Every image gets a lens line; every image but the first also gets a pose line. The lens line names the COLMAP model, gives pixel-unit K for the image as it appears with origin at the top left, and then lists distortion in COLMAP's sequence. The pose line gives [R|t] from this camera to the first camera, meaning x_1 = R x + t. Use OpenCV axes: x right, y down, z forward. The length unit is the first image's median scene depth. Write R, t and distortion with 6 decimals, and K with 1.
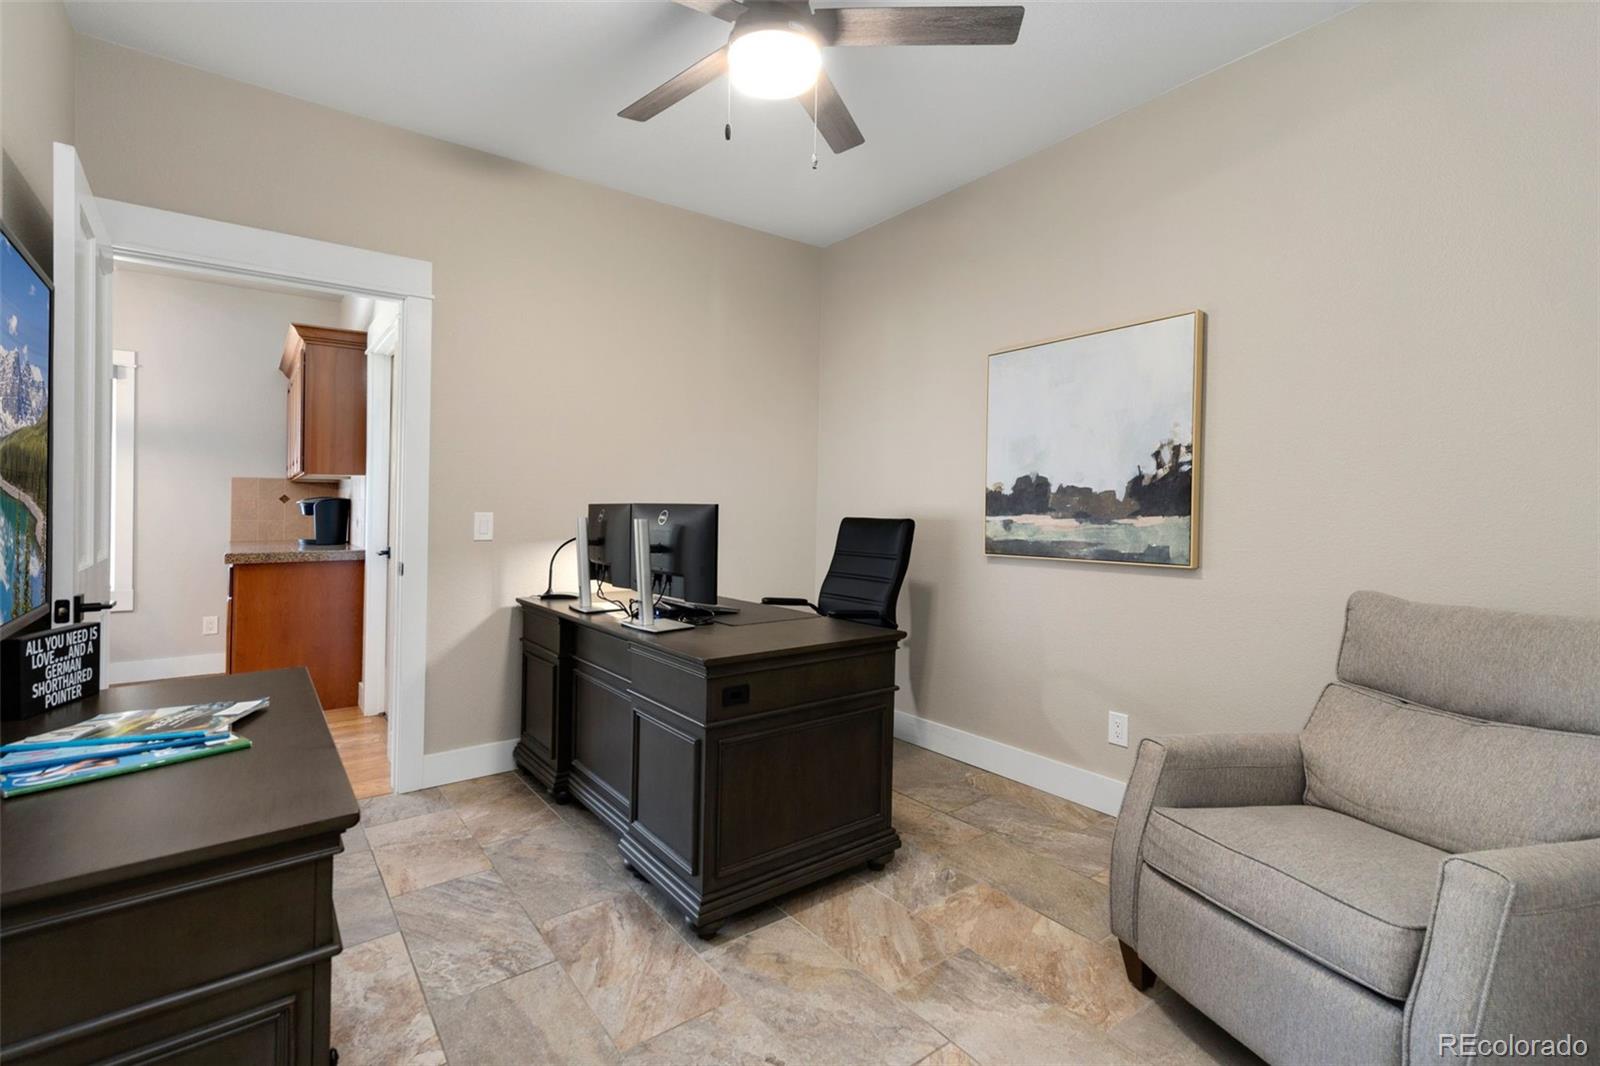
lens RADIAL K [[737.3, 0, 800.5], [0, 737.3, 523.7], [0, 0, 1]] dist [0.000546, 0.000024]
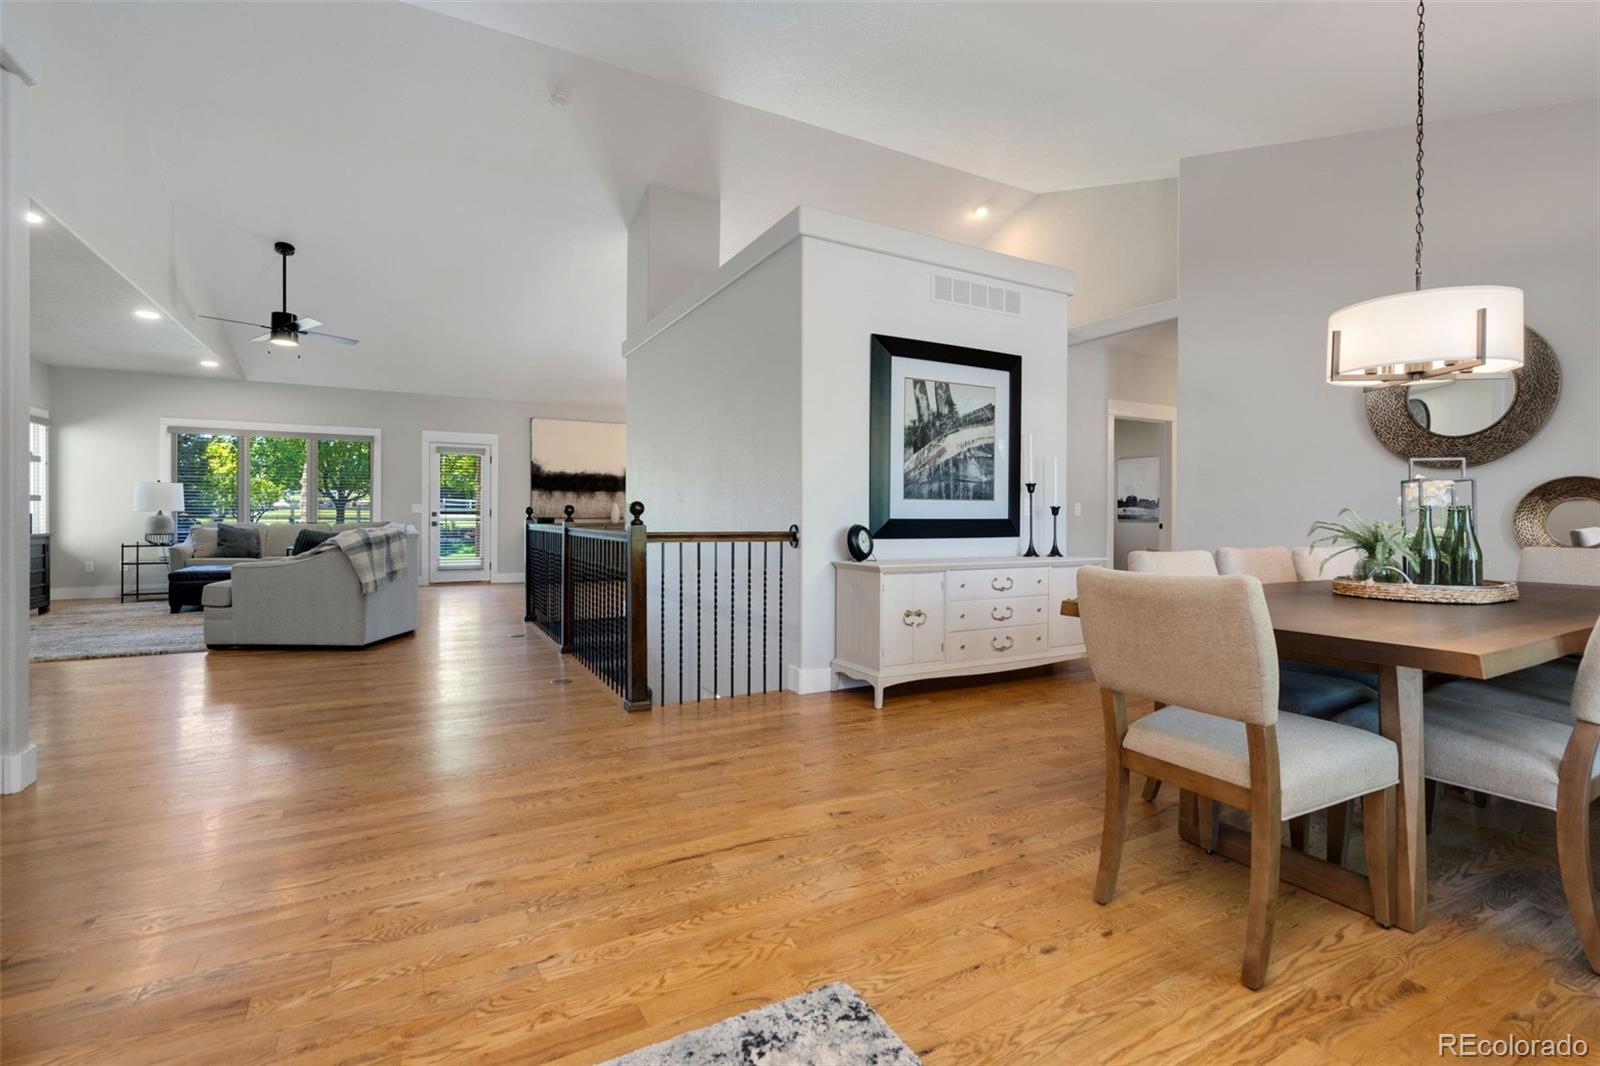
lens RADIAL K [[737.3, 0, 802.6], [0, 737.3, 523.7], [0, 0, 1]] dist [0.000546, 0.000024]
pose [[0.989047, -0.005661, -0.147490, -0.704986], [0.005097, 0.999978, -0.004203, 0.071936], [0.147510, 0.003406, 0.989055, -2.653062]]
